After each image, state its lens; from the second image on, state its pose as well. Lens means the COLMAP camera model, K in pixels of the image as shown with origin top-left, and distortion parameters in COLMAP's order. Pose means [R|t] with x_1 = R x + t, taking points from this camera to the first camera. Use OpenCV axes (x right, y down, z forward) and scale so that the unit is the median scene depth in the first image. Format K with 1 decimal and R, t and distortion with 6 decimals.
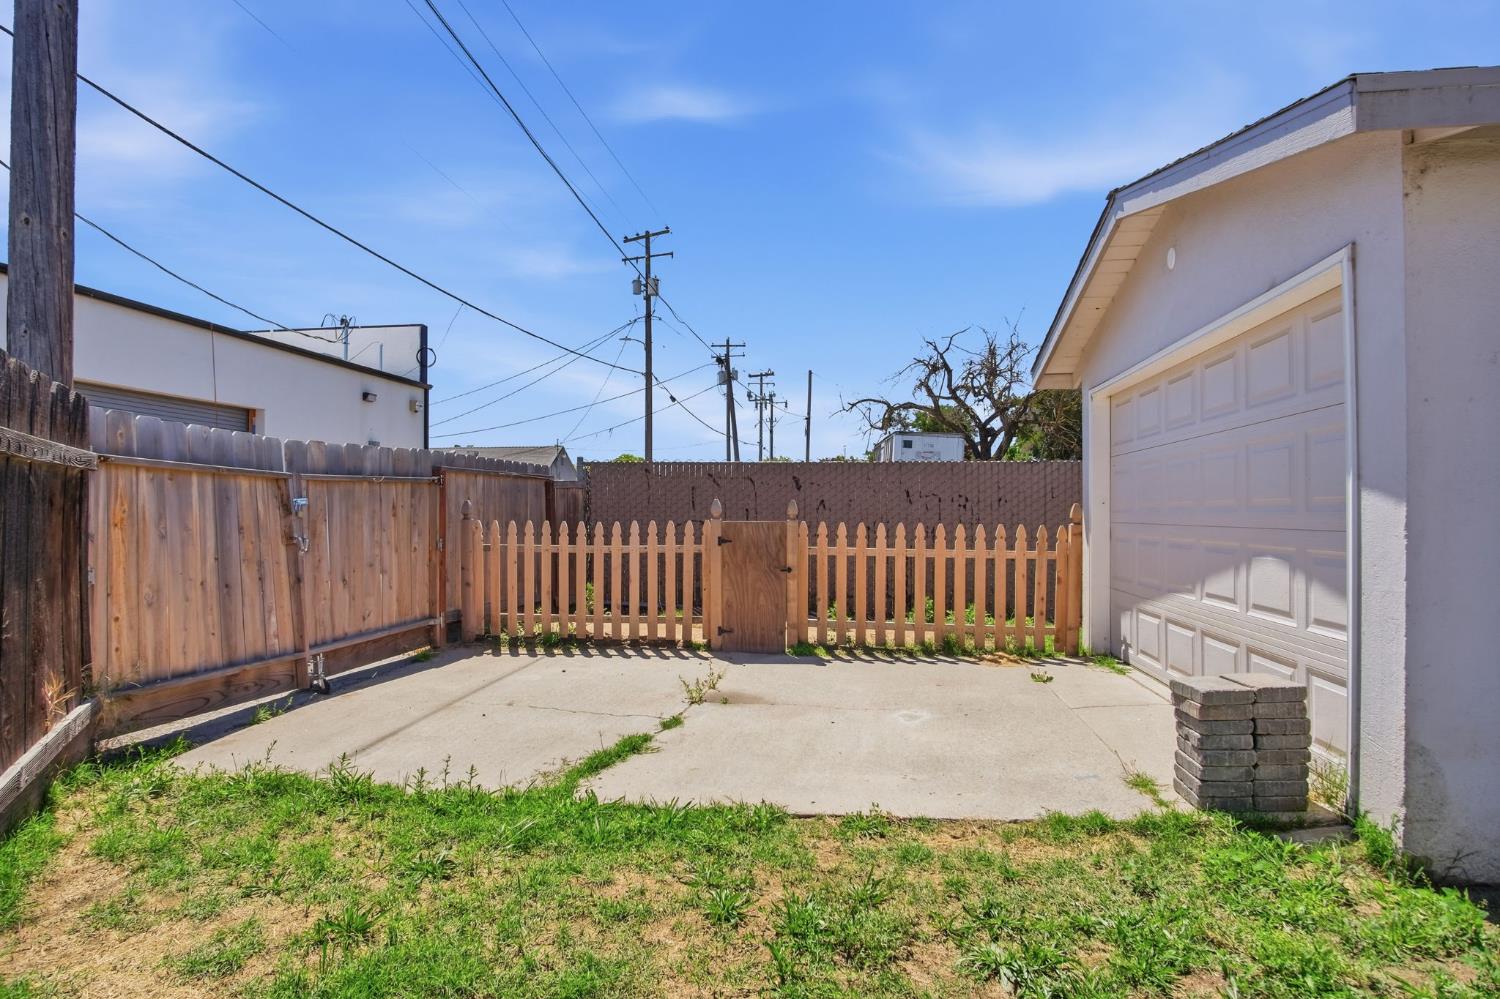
lens RADIAL K [[807.8, 0, 751.5], [0, 807.8, 493.8], [0, 0, 1]] dist [-0.025571, 0.002396]
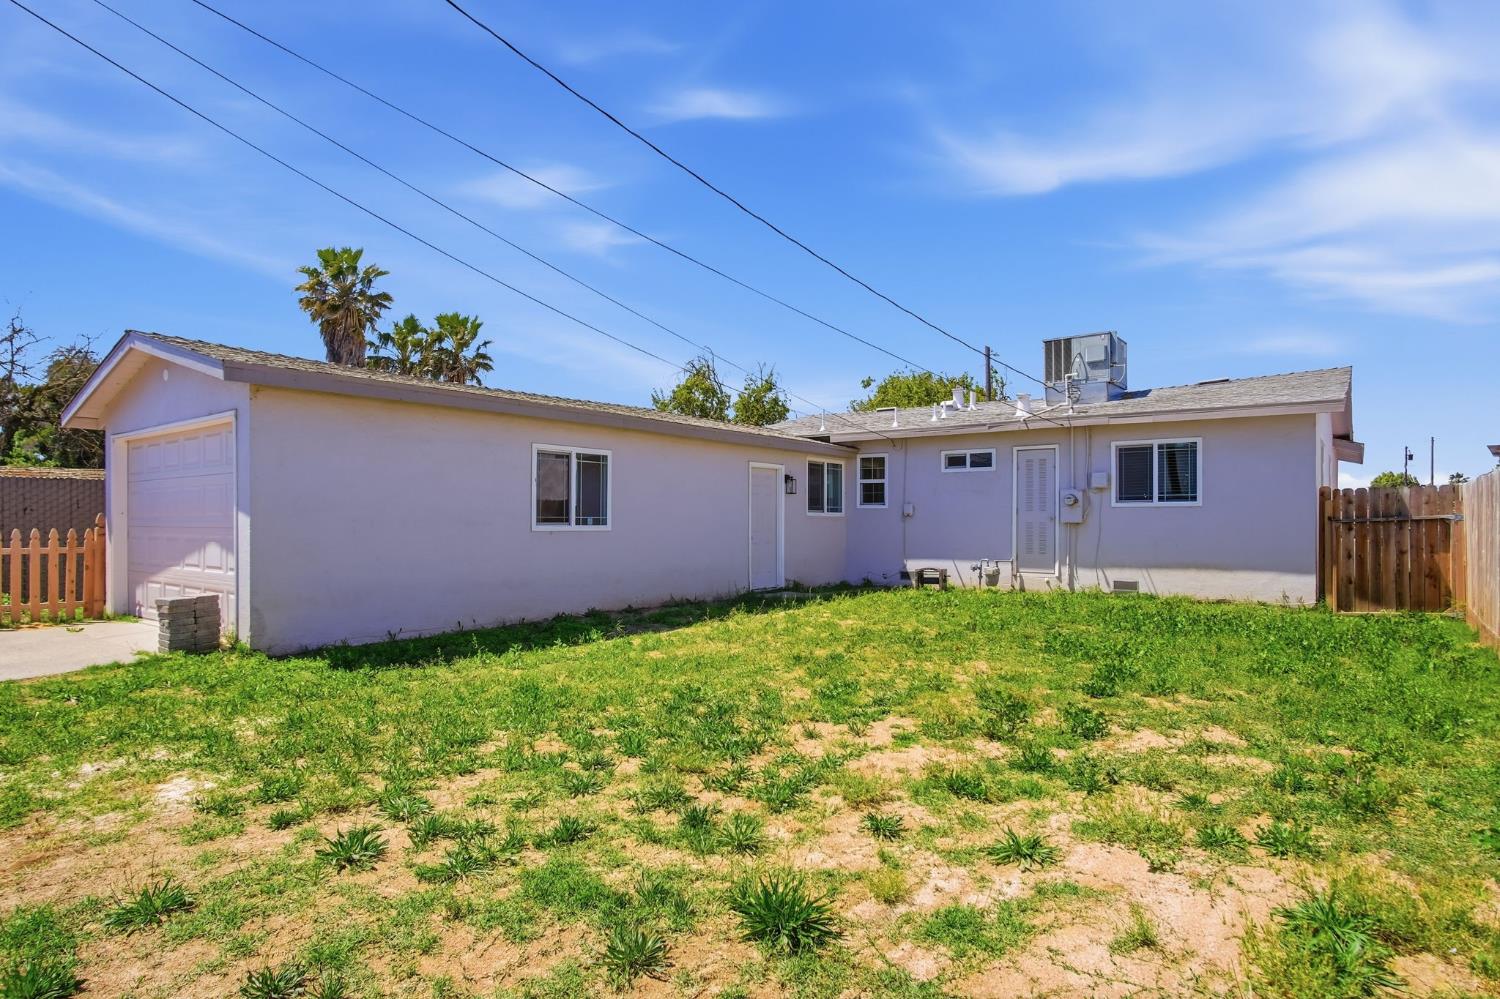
lens RADIAL K [[803.6, 0, 749.9], [0, 803.6, 537.3], [0, 0, 1]] dist [-0.022730, 0.001523]
pose [[0.478167, -0.017163, 0.878101, -0.292877], [-0.022638, 0.999236, 0.031858, -0.017199], [-0.877977, -0.035112, 0.477413, -0.714678]]
